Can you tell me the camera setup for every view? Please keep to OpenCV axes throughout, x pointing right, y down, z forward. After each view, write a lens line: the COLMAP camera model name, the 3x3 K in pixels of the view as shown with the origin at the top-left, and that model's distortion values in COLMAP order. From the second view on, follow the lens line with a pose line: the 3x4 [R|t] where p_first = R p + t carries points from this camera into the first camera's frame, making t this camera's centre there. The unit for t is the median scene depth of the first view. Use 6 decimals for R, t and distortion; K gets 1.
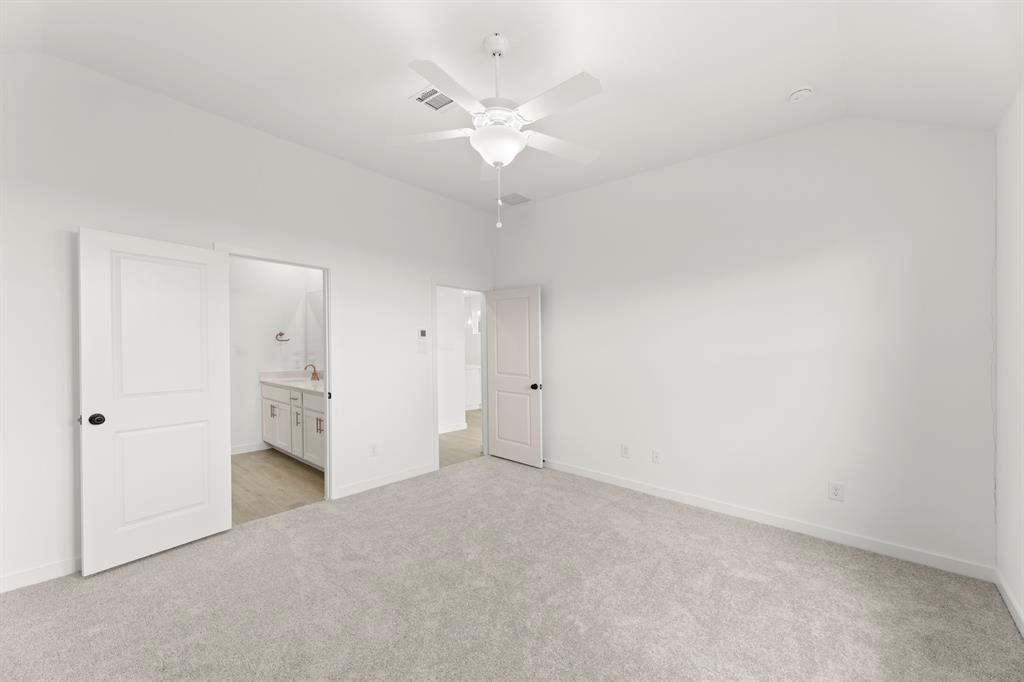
lens RADIAL K [[406.3, 0, 505.3], [0, 406.3, 350.3], [0, 0, 1]] dist [0.001656, 0.001010]
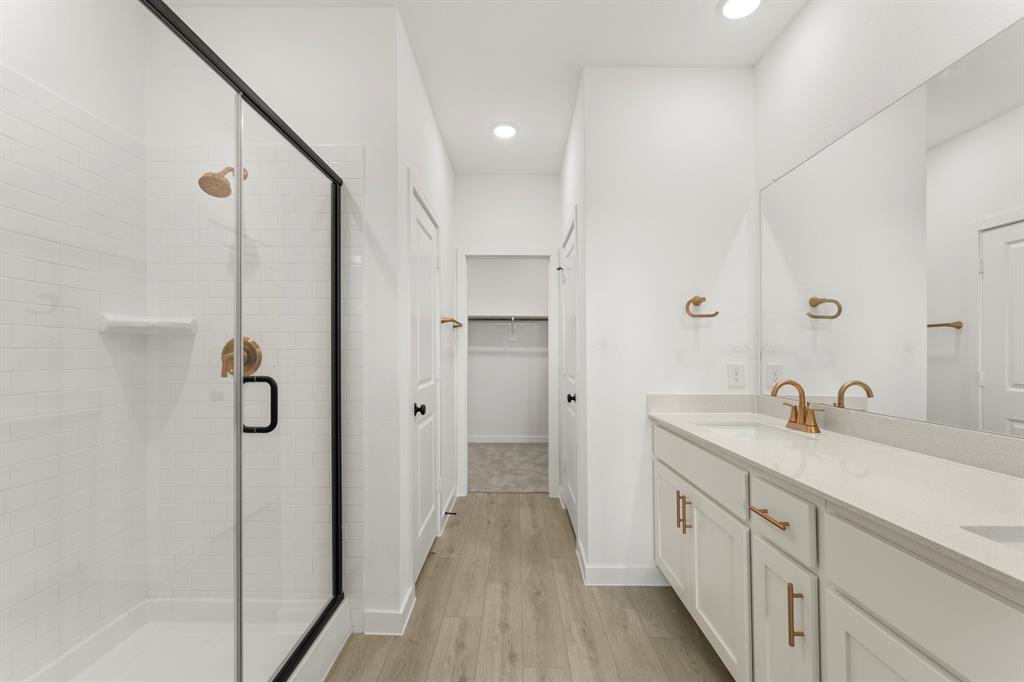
lens RADIAL K [[425.9, 0, 510.2], [0, 425.9, 337.8], [0, 0, 1]] dist [-0.002649, 0.000192]
pose [[0.655497, -0.024734, -0.754793, -0.363405], [-0.018089, 0.998663, -0.048434, 0.020276], [0.754981, 0.045402, 0.654173, 0.600201]]
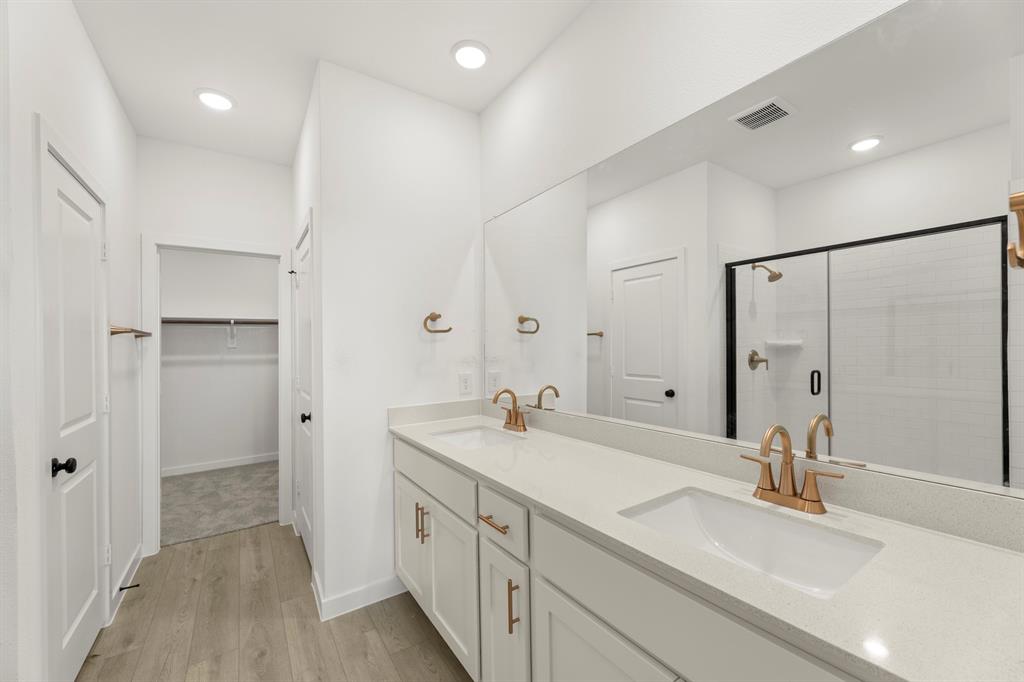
lens RADIAL K [[406.3, 0, 502.0], [0, 406.3, 336.0], [0, 0, 1]] dist [0.001656, 0.001010]
pose [[0.963021, -0.021122, -0.268597, -0.373060], [0.009743, 0.999000, -0.043626, -0.000036], [0.269250, 0.039396, 0.962264, 0.617223]]
